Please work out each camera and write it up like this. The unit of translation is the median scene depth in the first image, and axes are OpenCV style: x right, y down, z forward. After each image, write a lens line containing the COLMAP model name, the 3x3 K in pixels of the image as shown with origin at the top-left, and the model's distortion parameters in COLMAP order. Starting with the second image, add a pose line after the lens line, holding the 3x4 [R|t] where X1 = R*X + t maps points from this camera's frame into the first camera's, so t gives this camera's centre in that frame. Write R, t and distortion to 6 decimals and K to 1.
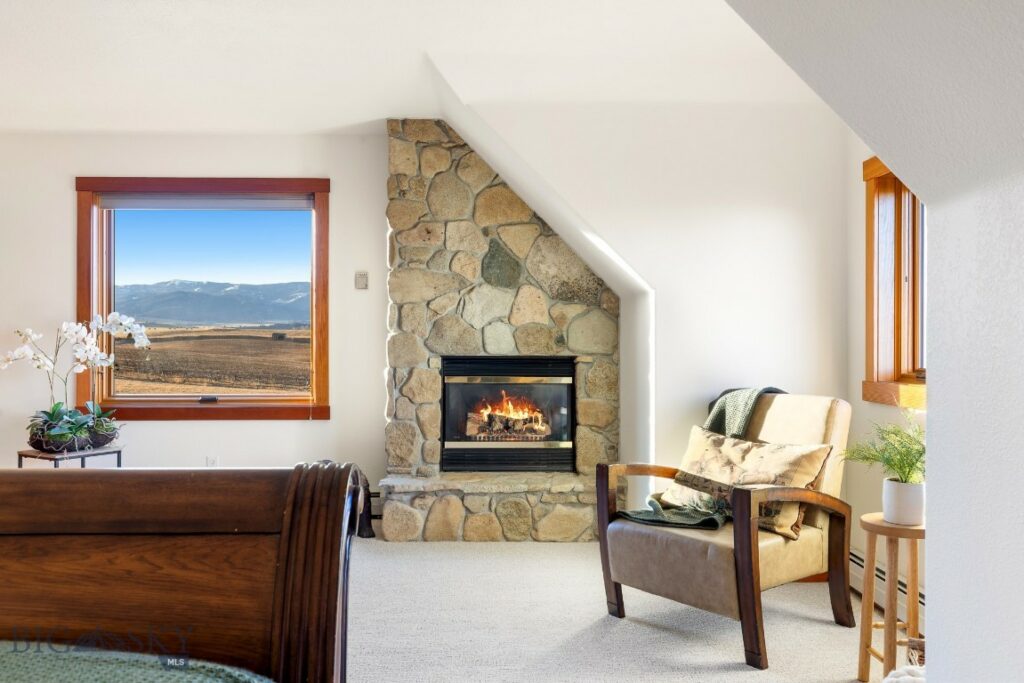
lens RADIAL K [[829.2, 0, 512.0], [0, 829.2, 341.5], [0, 0, 1]] dist [0.004658, 0.003368]
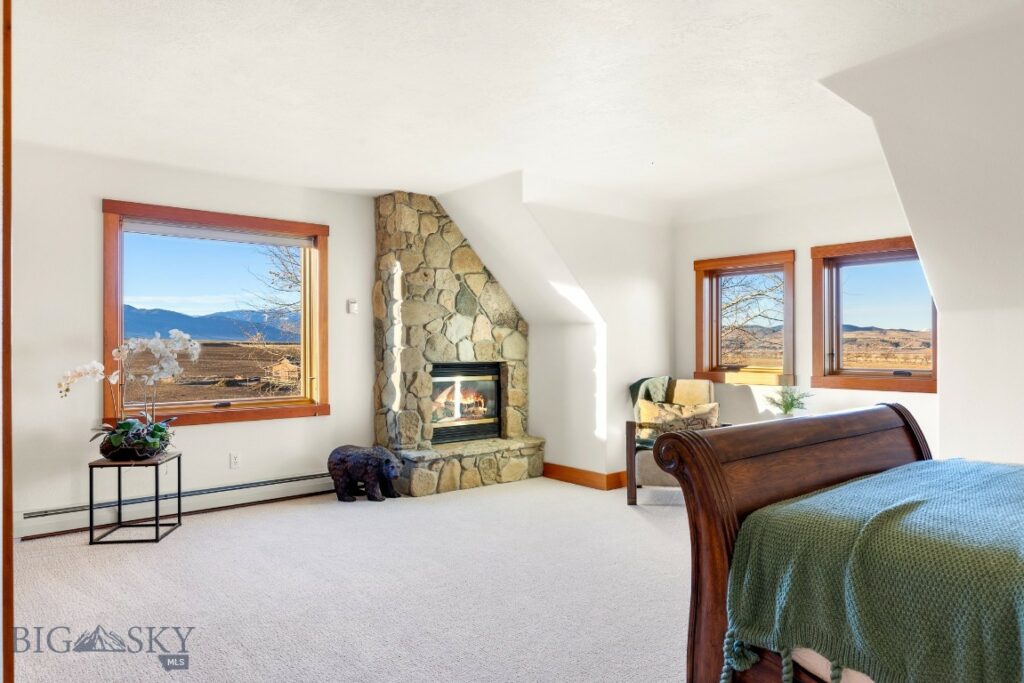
lens RADIAL K [[708.6, 0, 512.0], [0, 708.6, 341.5], [0, 0, 1]] dist [-0.005272, -0.001429]
pose [[0.768207, 0.000218, 0.640202, -0.756956], [0.002187, 0.999993, -0.002964, -0.015715], [-0.640198, 0.003676, 0.768201, -0.016524]]
